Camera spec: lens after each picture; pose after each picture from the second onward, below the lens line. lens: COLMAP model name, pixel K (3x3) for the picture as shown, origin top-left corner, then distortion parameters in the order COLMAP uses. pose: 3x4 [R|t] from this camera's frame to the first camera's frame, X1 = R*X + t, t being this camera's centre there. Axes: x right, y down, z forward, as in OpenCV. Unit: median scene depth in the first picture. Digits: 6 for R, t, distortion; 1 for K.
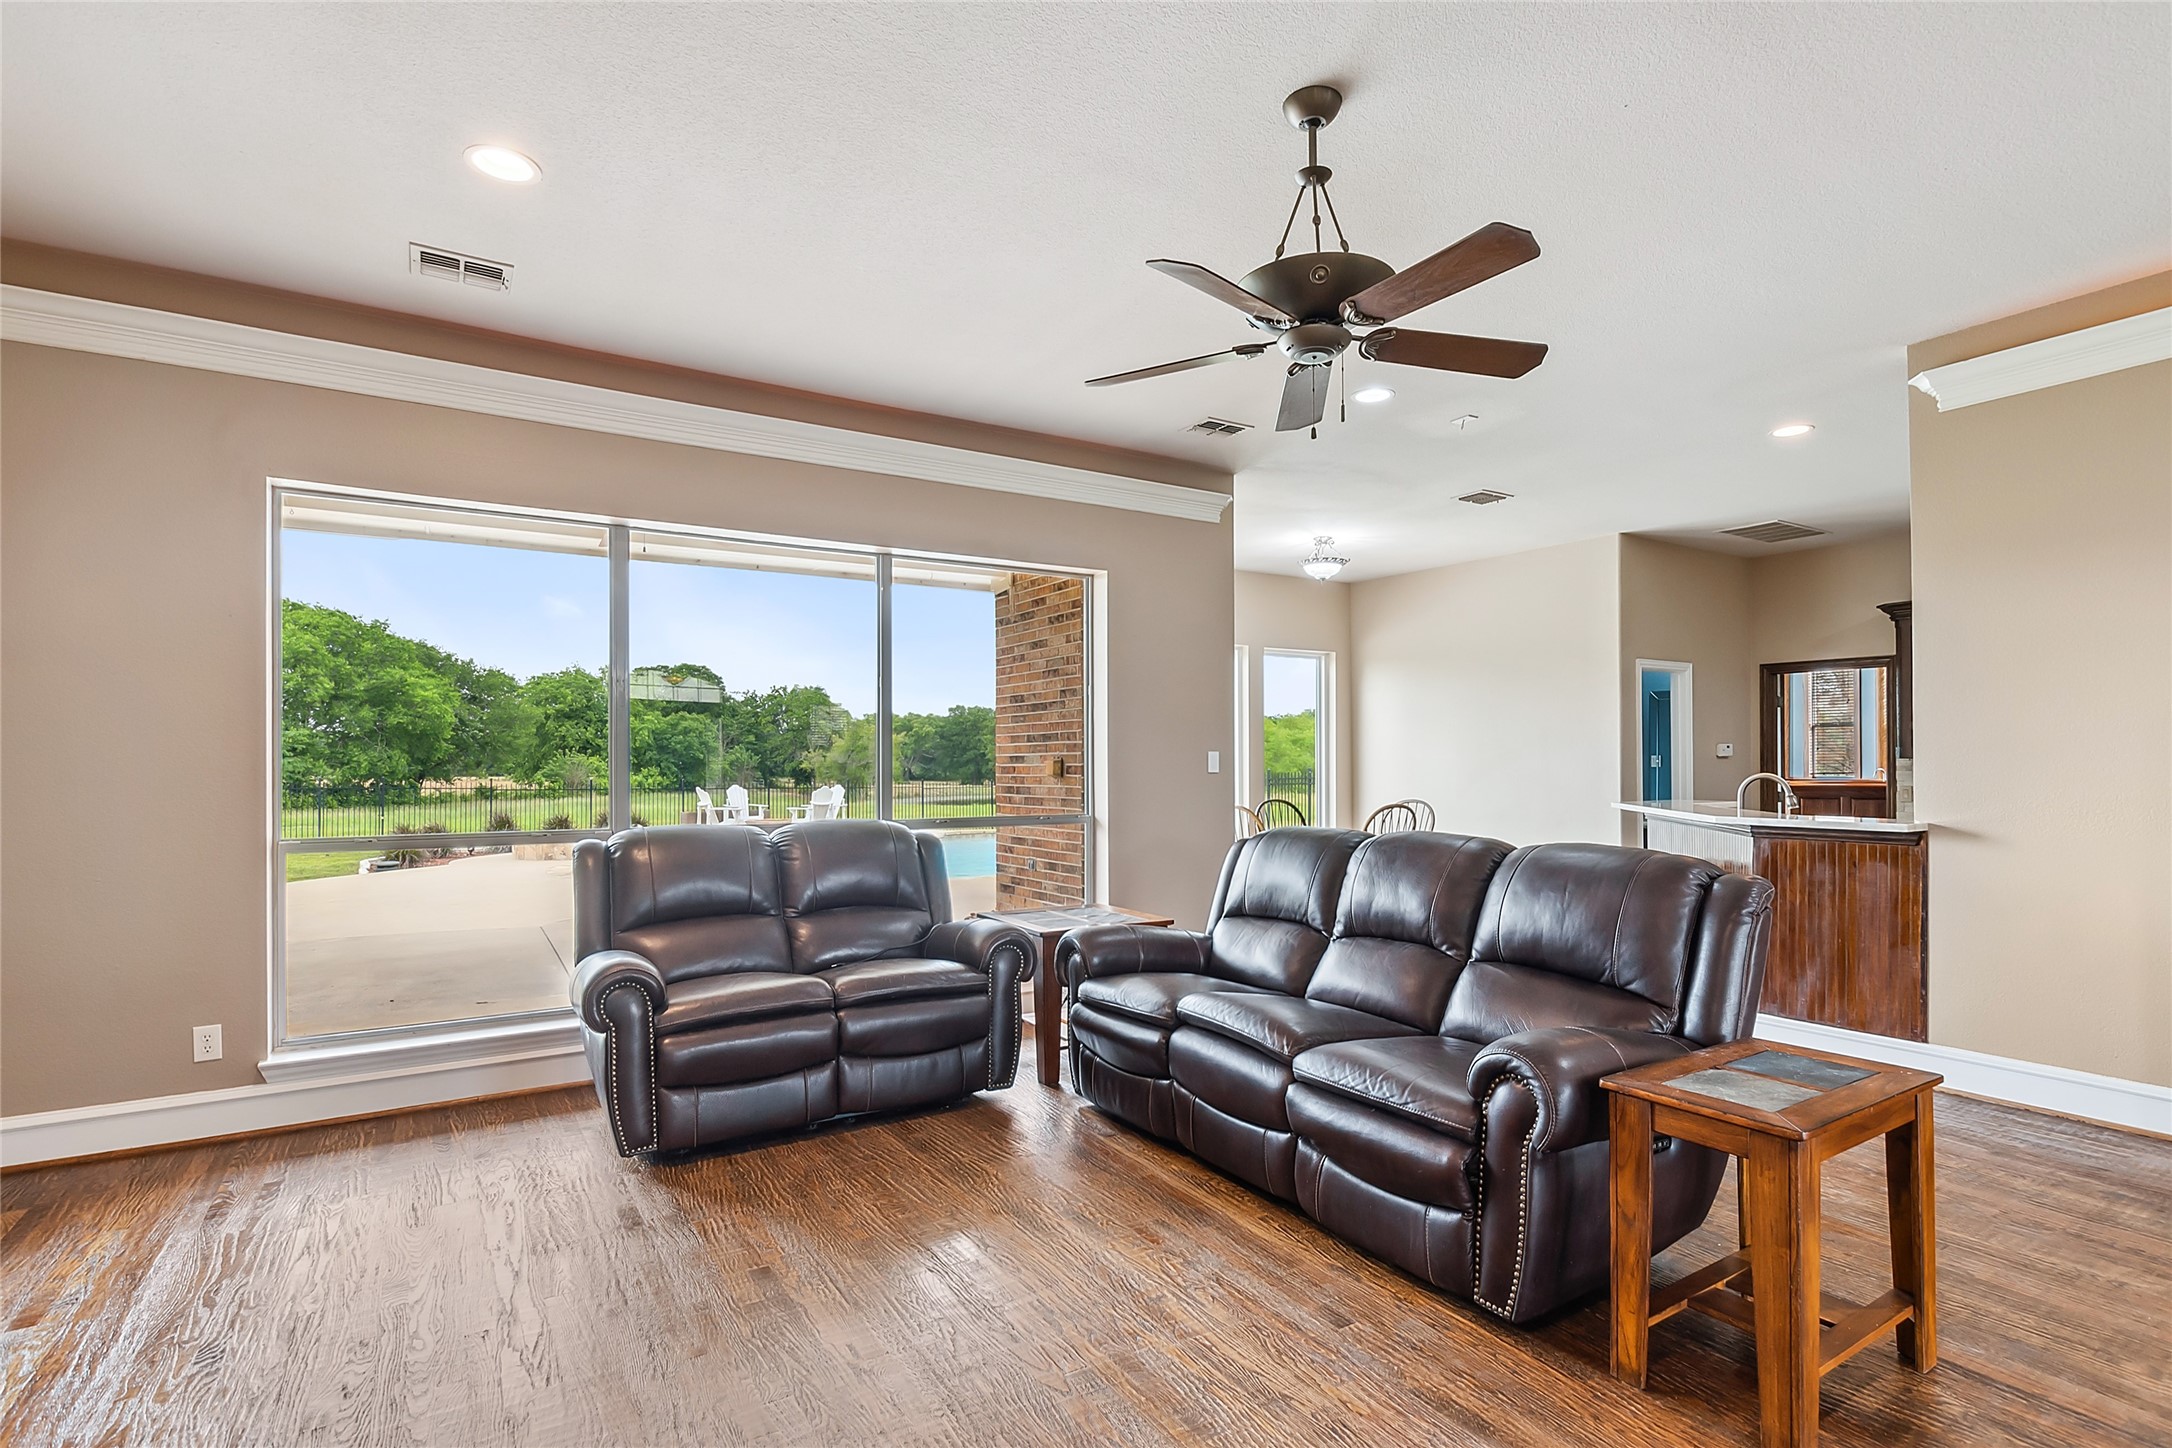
lens RADIAL K [[1076.5, 0, 1116.9], [0, 1076.5, 756.0], [0, 0, 1]] dist [-0.021226, 0.001279]
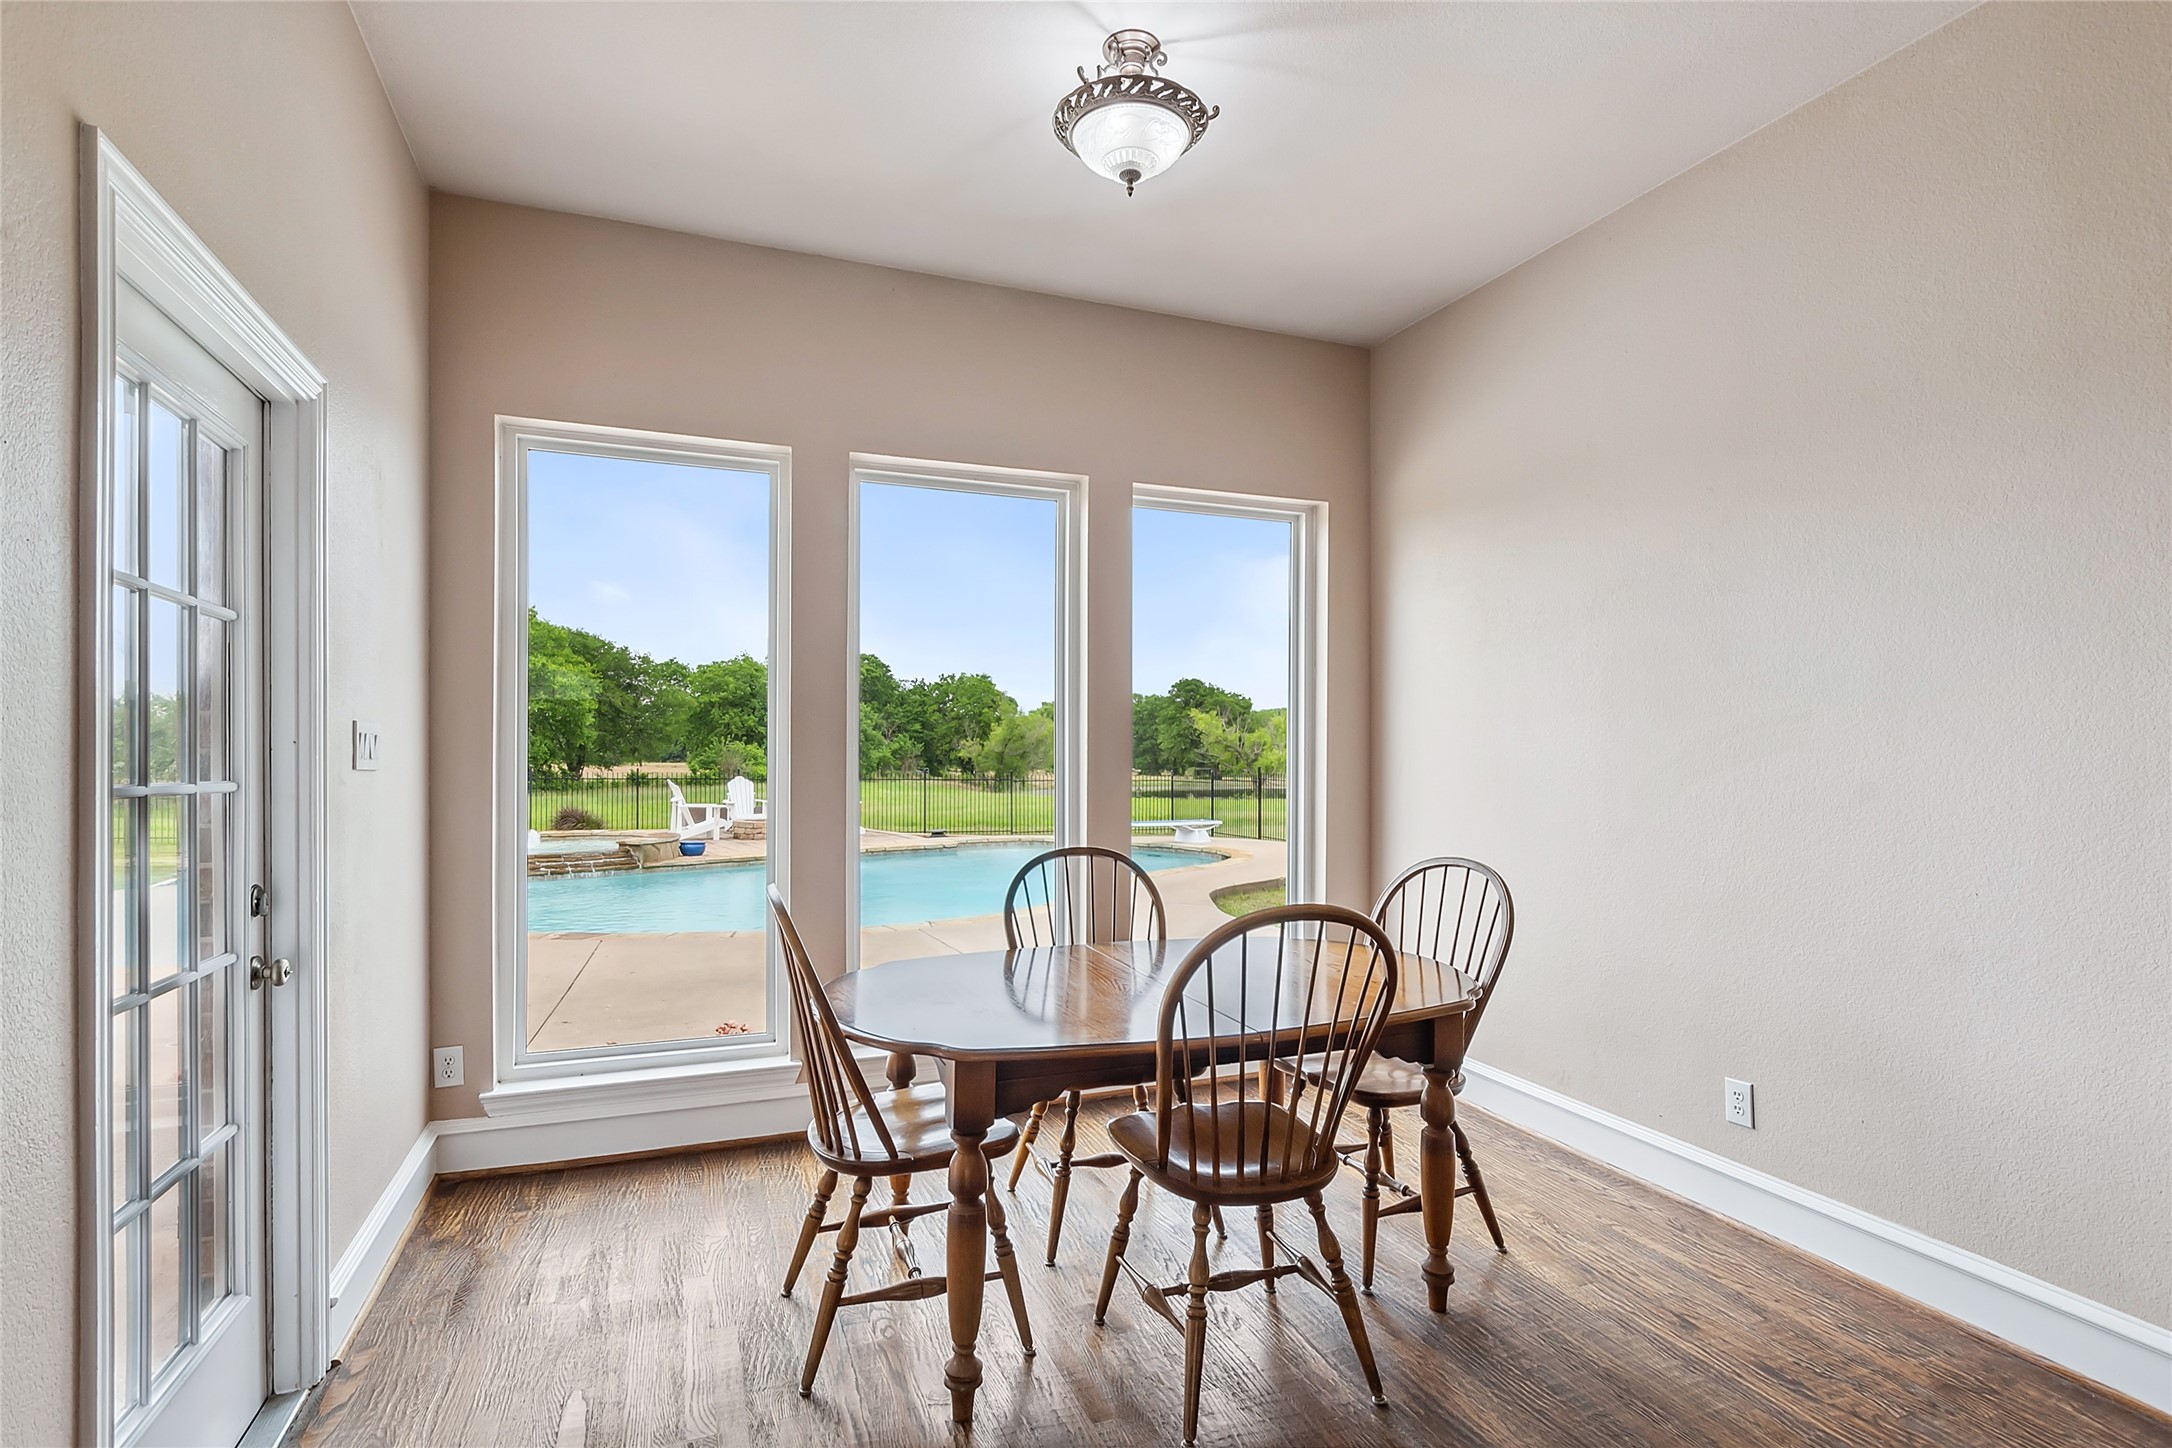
lens RADIAL K [[1076.5, 0, 1087.8], [0, 1076.5, 743.4], [0, 0, 1]] dist [-0.021226, 0.001279]
pose [[0.977317, 0.005158, -0.211720, 0.028664], [-0.005851, 0.999979, -0.002645, 0.000639], [0.211702, 0.003824, 0.977327, 0.080133]]
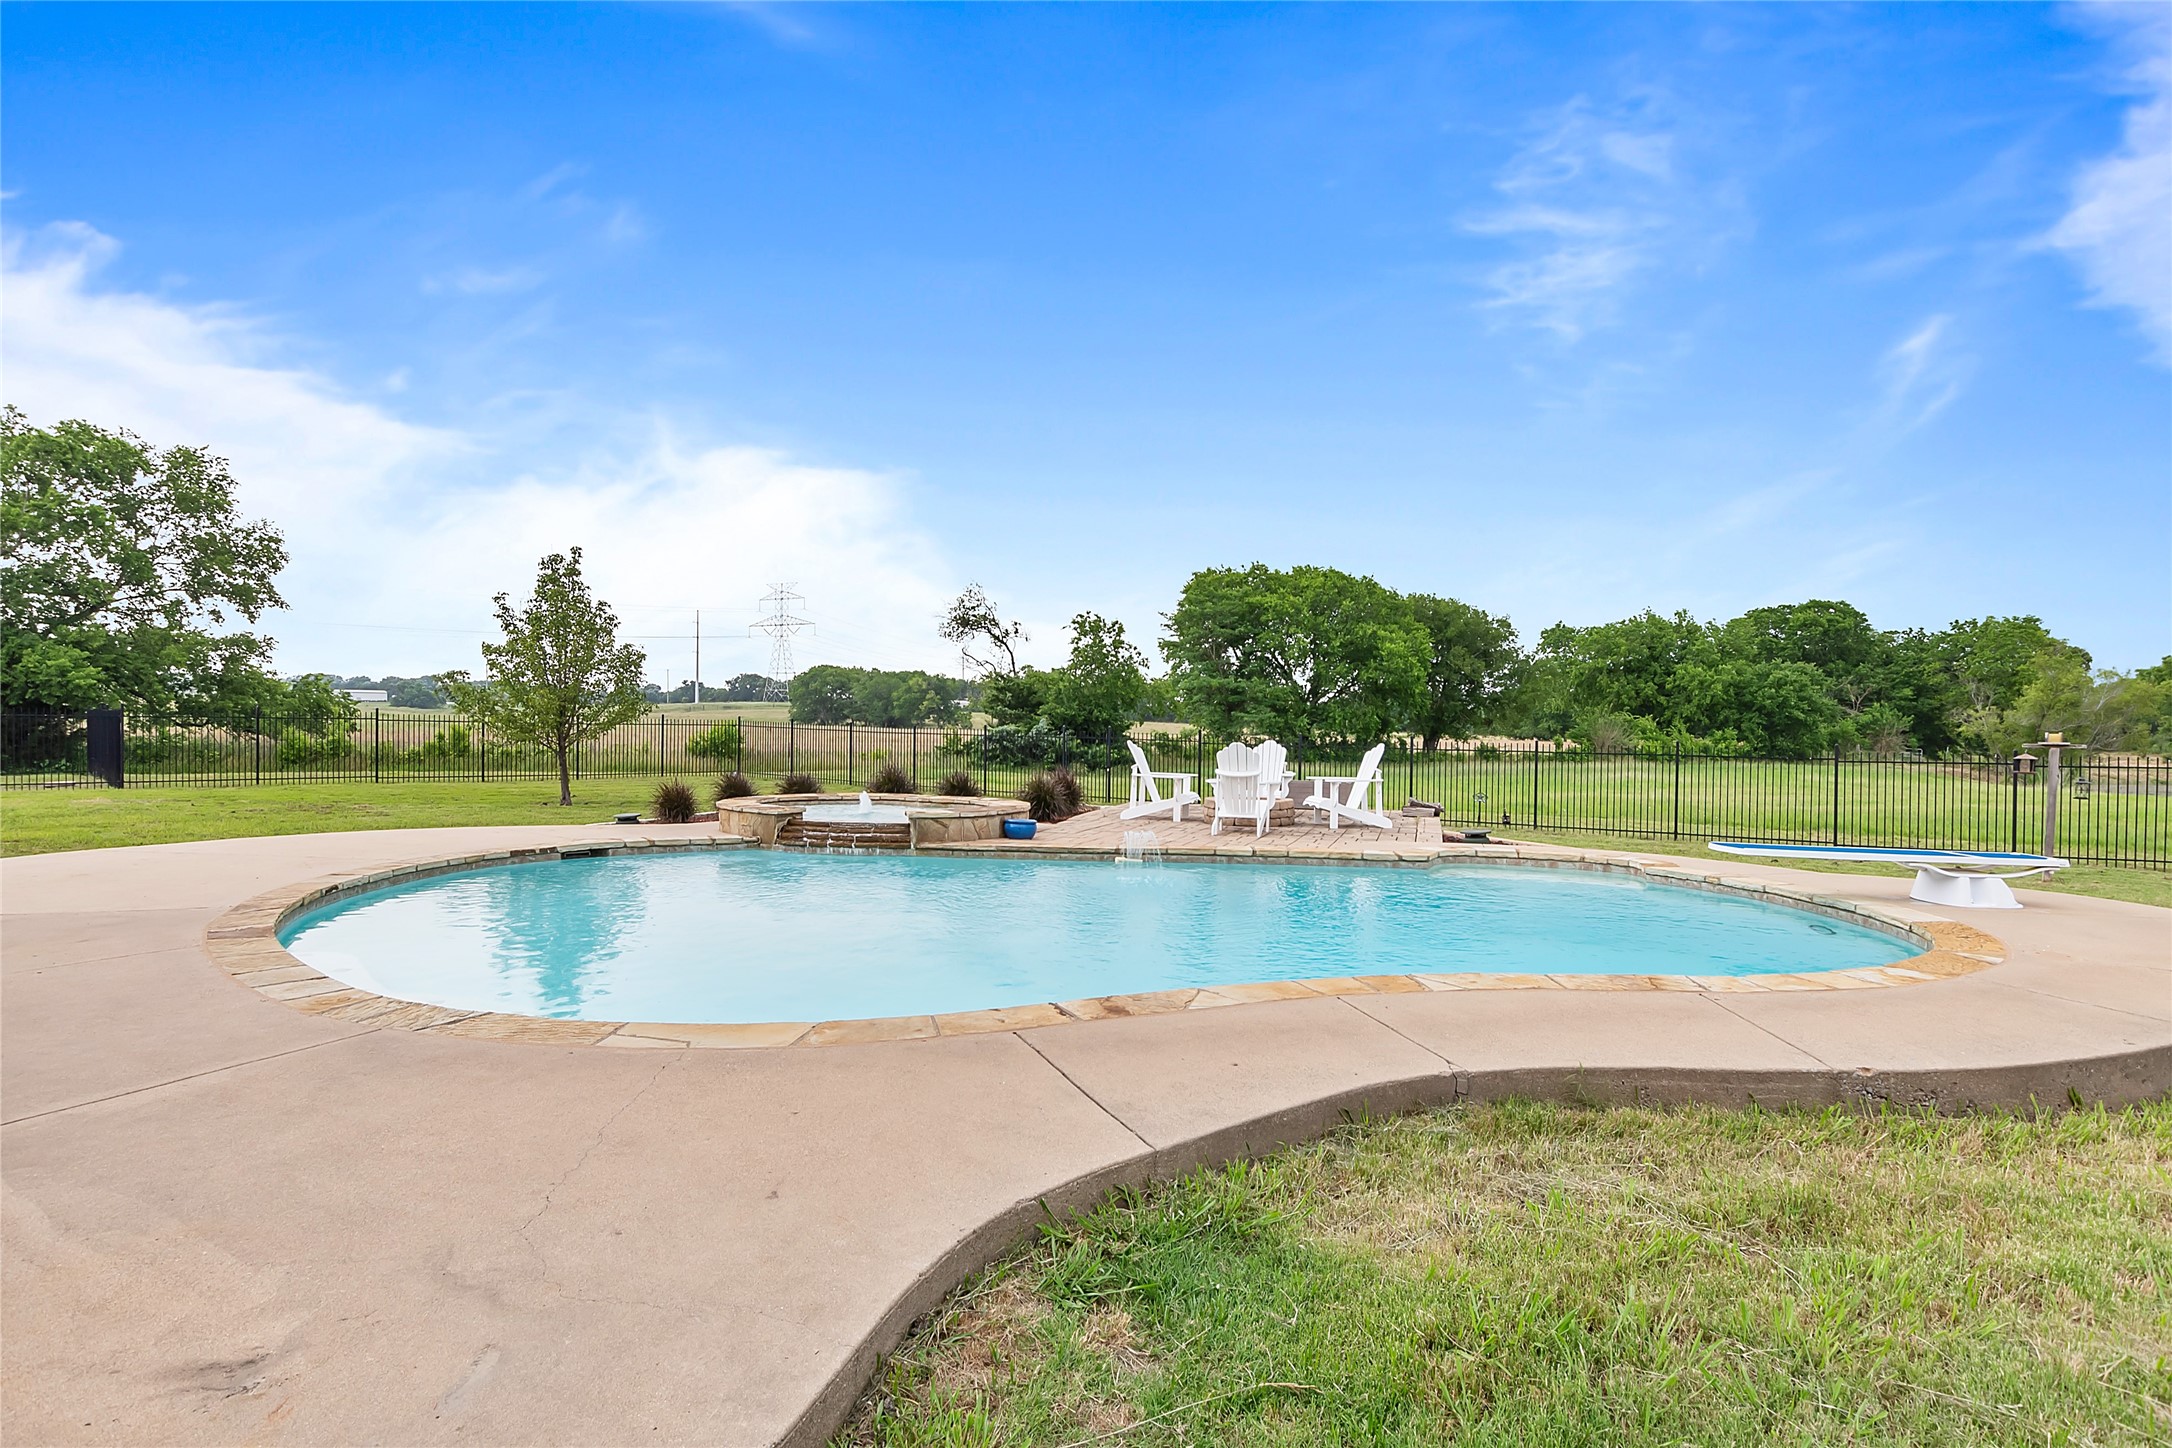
lens RADIAL K [[1076.5, 0, 1089.1], [0, 1076.5, 728.3], [0, 0, 1]] dist [-0.021226, 0.001279]
pose [[0.464199, 0.011014, -0.885663, 0.054790], [-0.005386, 0.999939, 0.009612, 0.004693], [0.885715, 0.000308, 0.464230, 0.206541]]
